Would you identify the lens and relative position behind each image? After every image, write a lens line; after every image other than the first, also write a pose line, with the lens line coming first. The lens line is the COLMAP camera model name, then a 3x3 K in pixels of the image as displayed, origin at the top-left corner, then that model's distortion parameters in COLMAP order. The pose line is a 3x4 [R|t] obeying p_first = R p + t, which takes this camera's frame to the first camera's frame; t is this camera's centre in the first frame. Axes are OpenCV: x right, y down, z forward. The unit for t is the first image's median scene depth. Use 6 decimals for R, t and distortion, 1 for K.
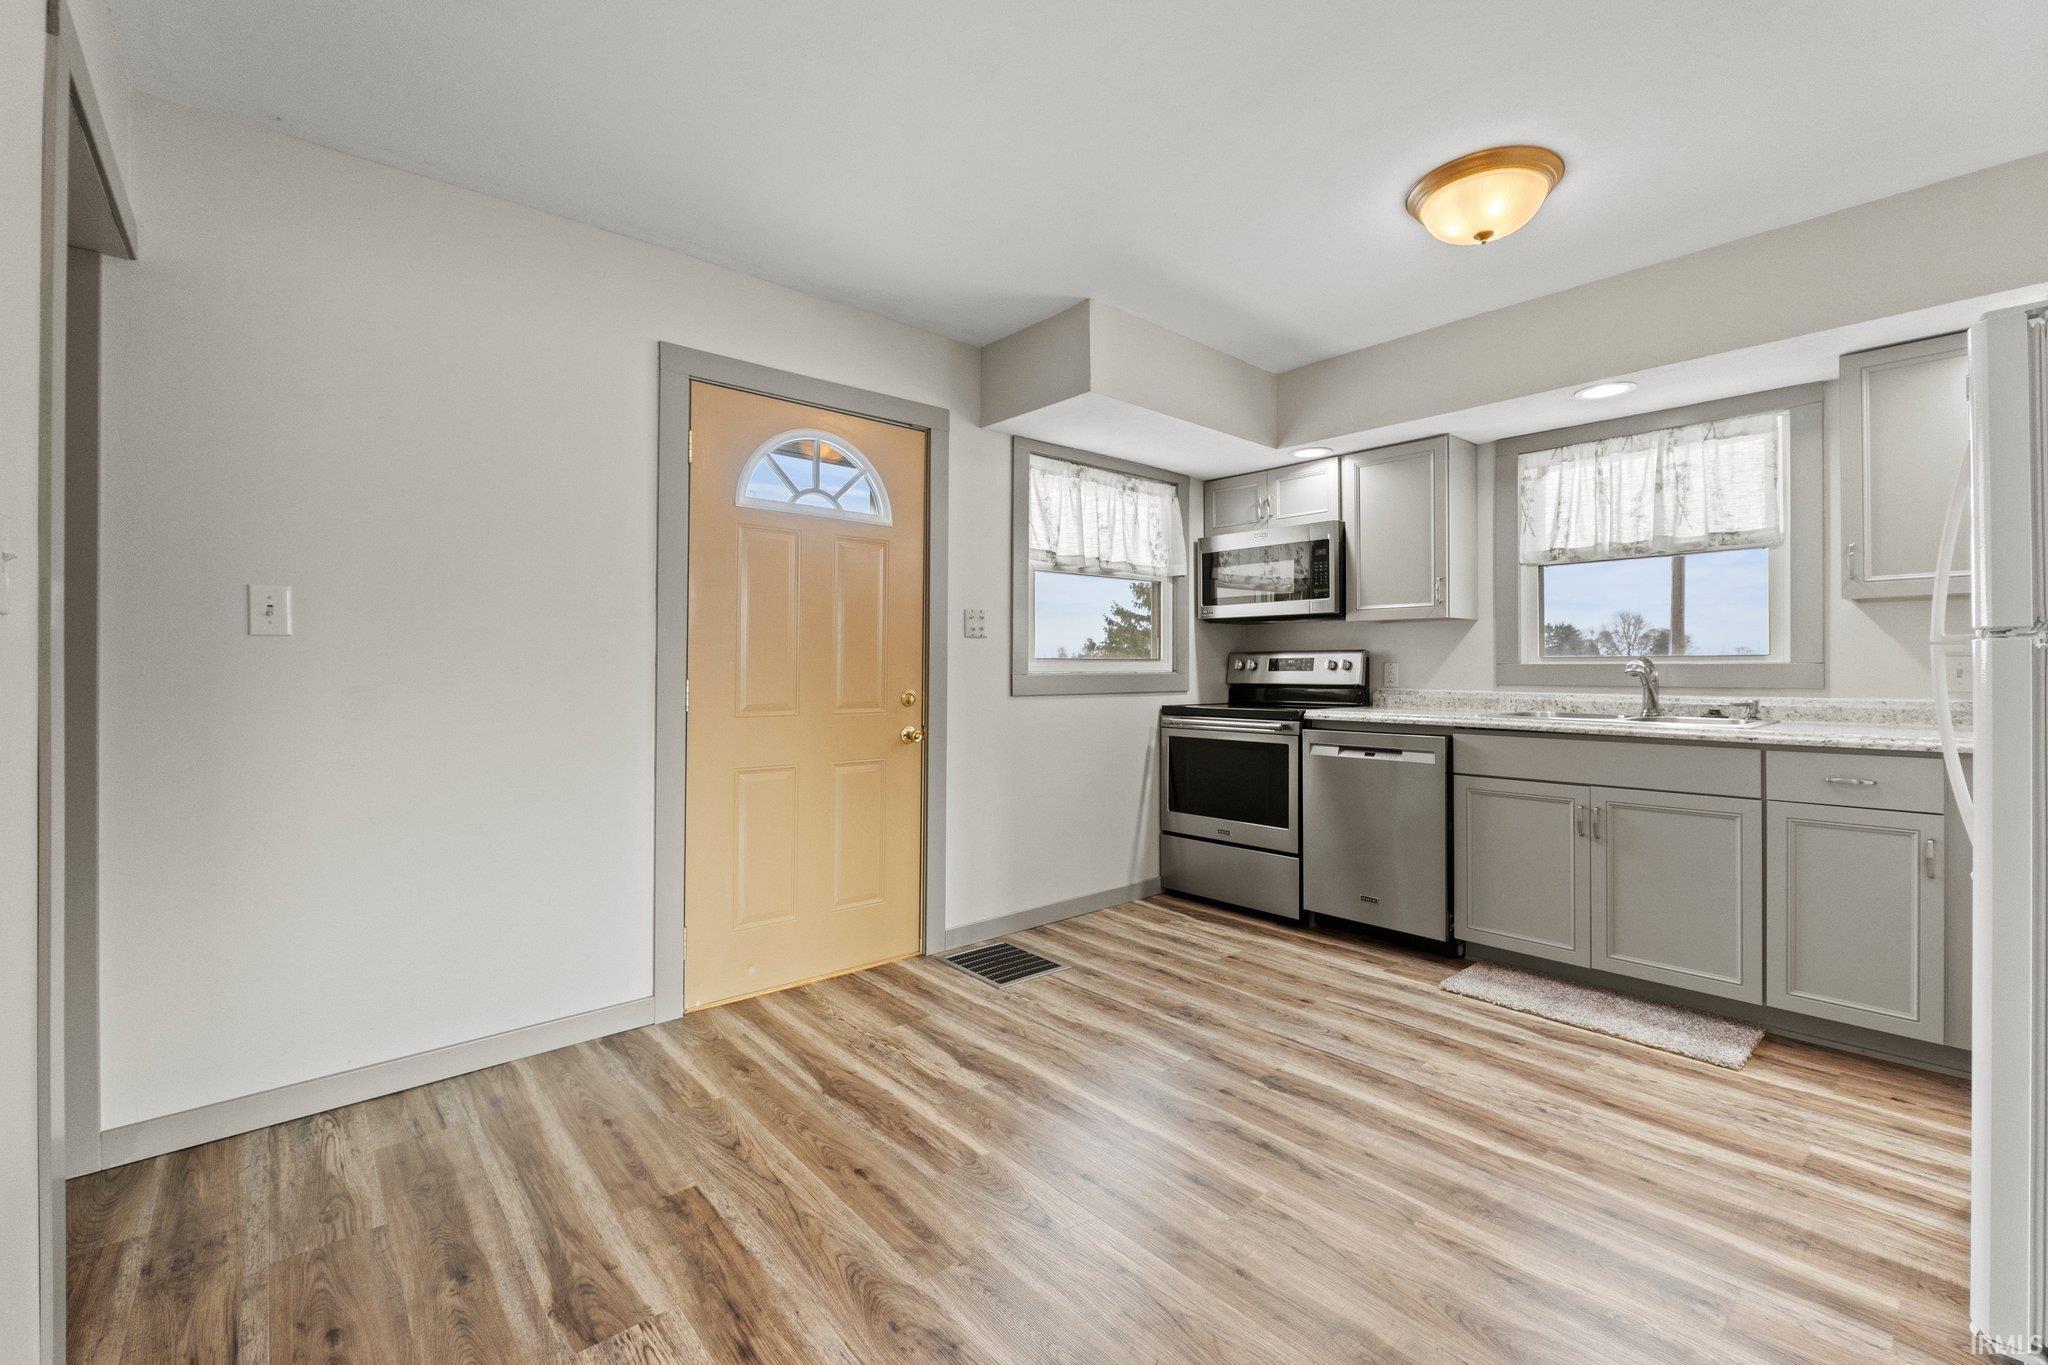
lens RADIAL K [[861.7, 0, 1058.0], [0, 861.7, 661.9], [0, 0, 1]] dist [-0.008660, 0.000362]
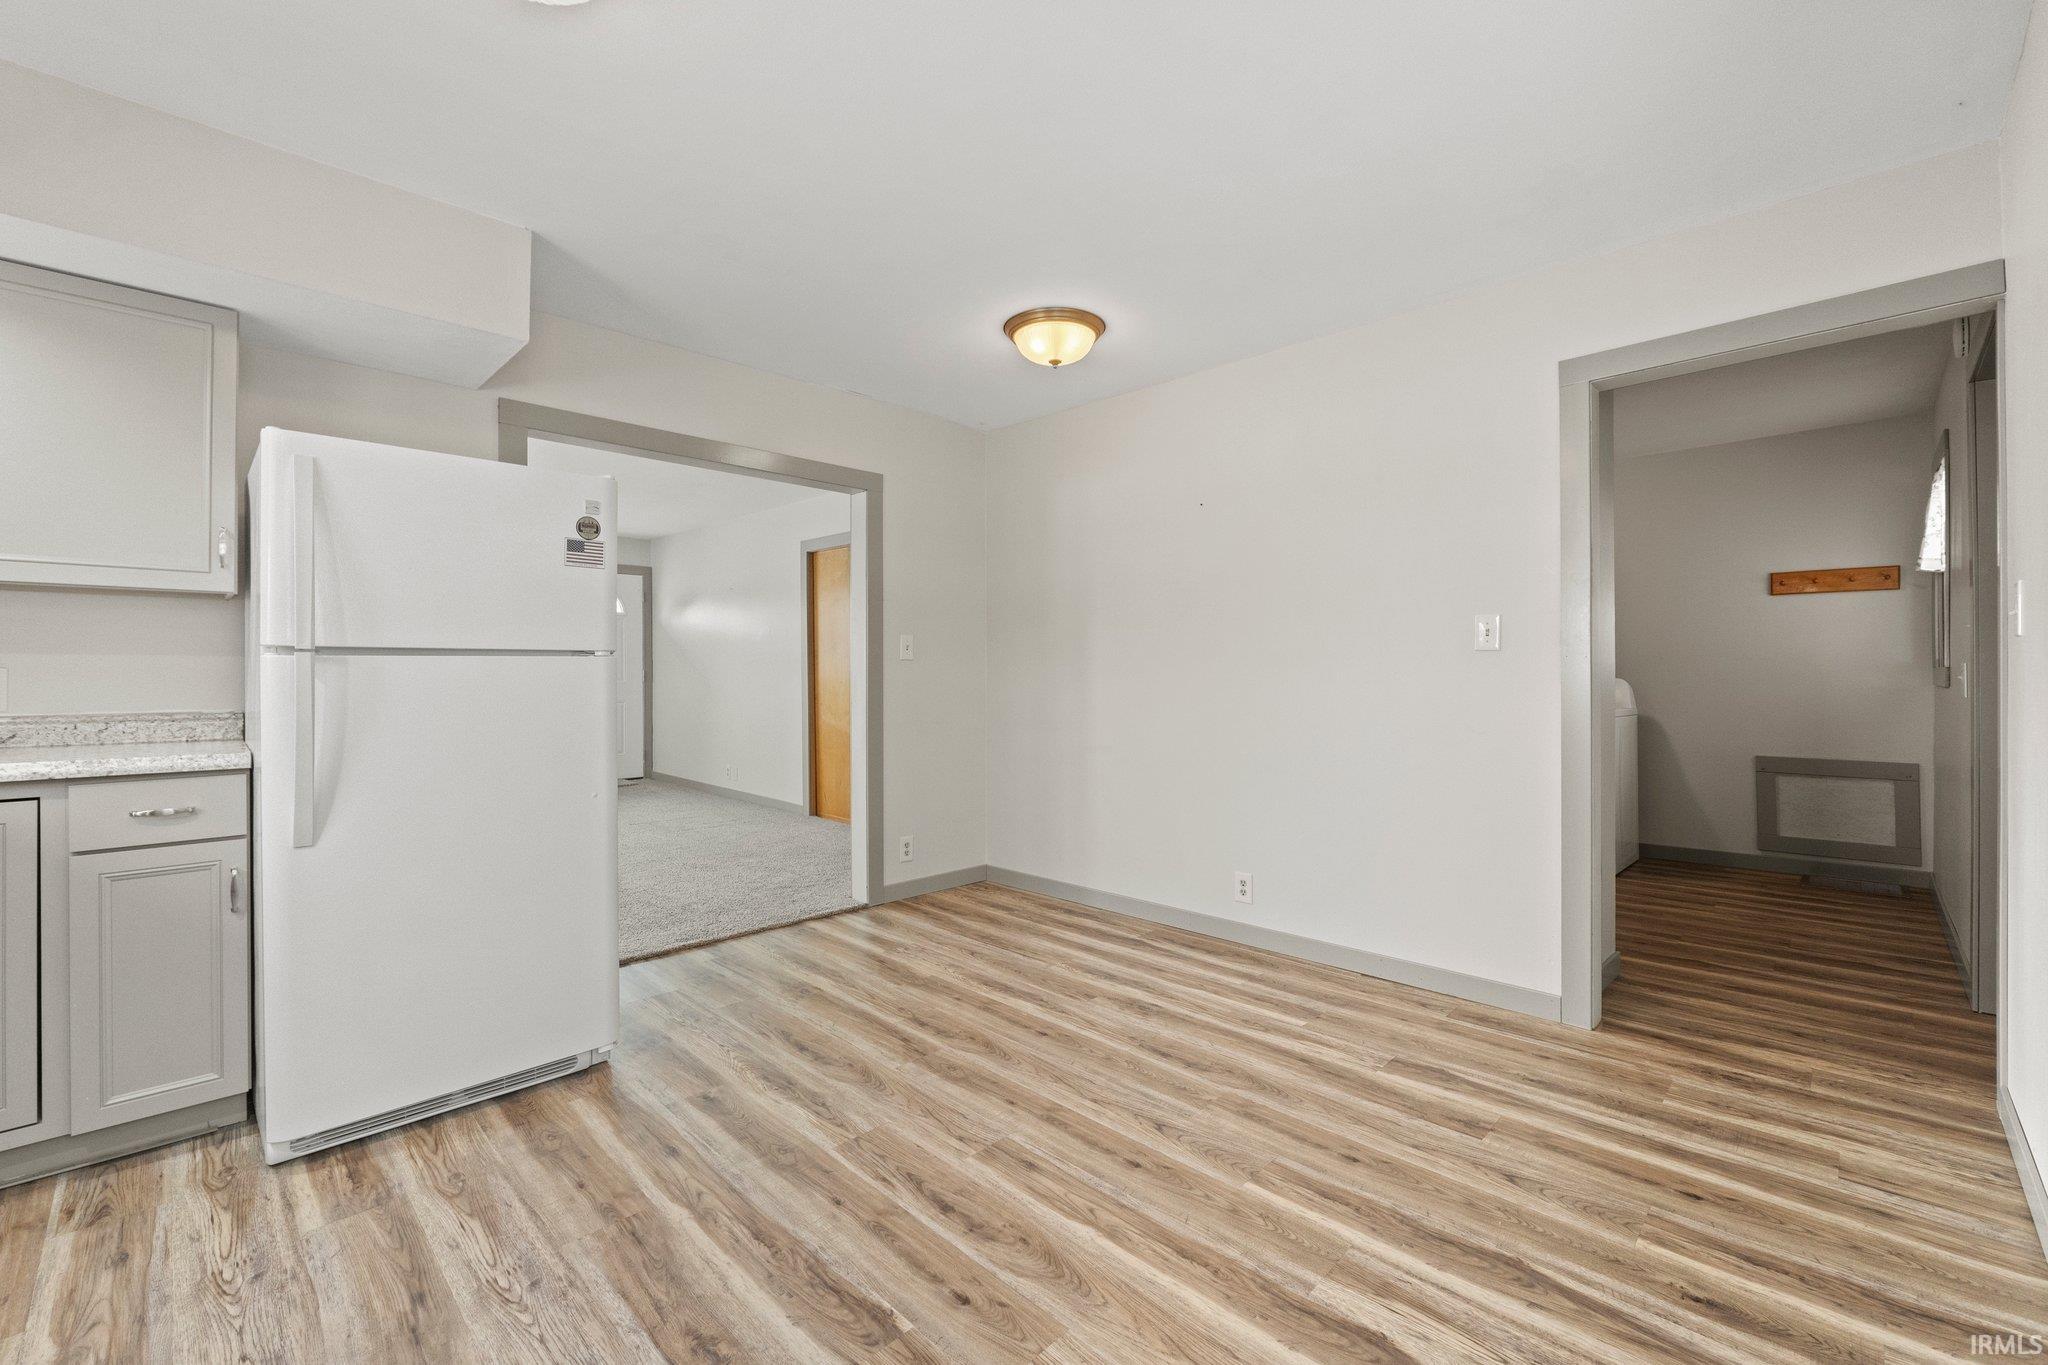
lens RADIAL K [[861.7, 0, 991.5], [0, 861.7, 667.6], [0, 0, 1]] dist [-0.008660, 0.000362]
pose [[-0.999998, 0.000205, -0.001747, 0.131500], [0.000217, 0.999975, -0.007112, 0.002789], [0.001746, -0.007113, -0.999973, 1.286271]]
